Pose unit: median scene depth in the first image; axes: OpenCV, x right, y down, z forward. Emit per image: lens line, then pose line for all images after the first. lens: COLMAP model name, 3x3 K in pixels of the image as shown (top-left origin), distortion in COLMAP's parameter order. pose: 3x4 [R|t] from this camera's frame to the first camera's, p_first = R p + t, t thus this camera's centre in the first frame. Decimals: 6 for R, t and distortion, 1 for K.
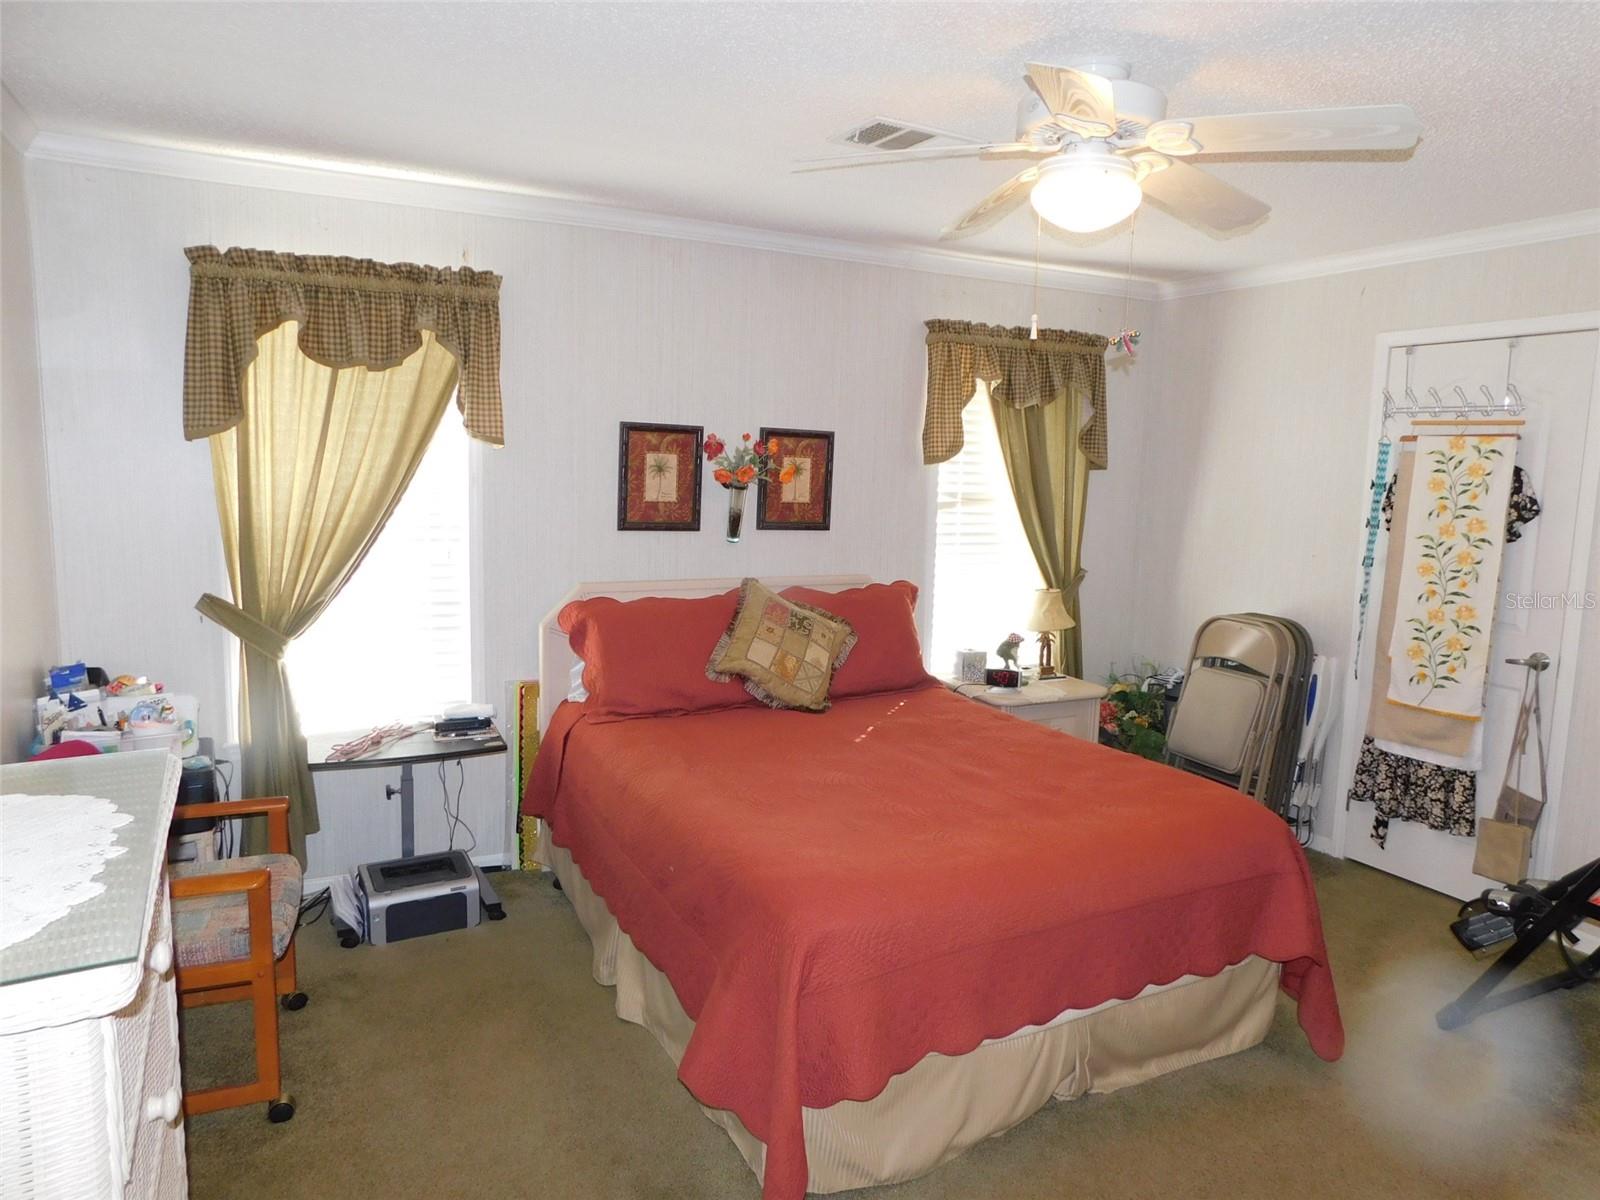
lens RADIAL K [[1050.4, 0, 820.2], [0, 1050.4, 597.0], [0, 0, 1]] dist [-0.043026, 0.000679]
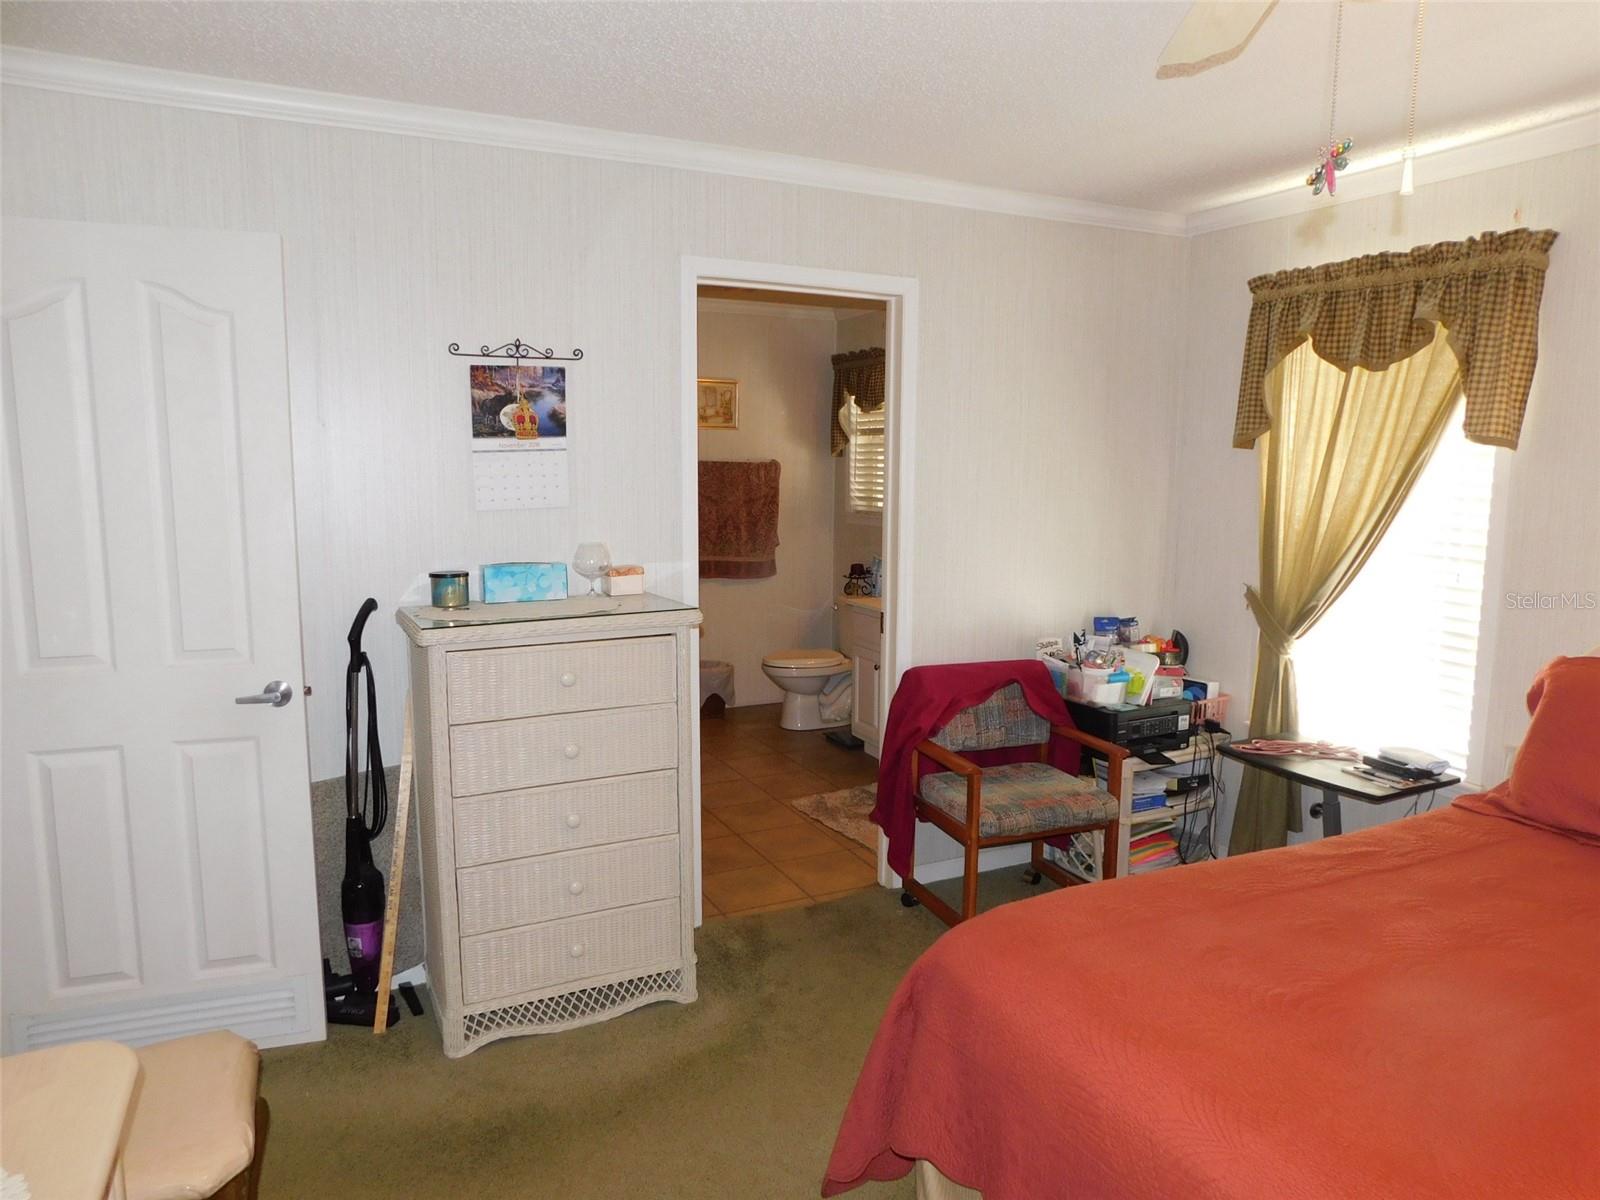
lens RADIAL K [[1050.4, 0, 820.2], [0, 1050.4, 597.0], [0, 0, 1]] dist [-0.043026, 0.000679]
pose [[-0.013311, 0.107858, -0.994077, 0.534395], [-0.127366, 0.985884, 0.108675, -0.052916], [0.991767, 0.128058, 0.000614, 0.528016]]
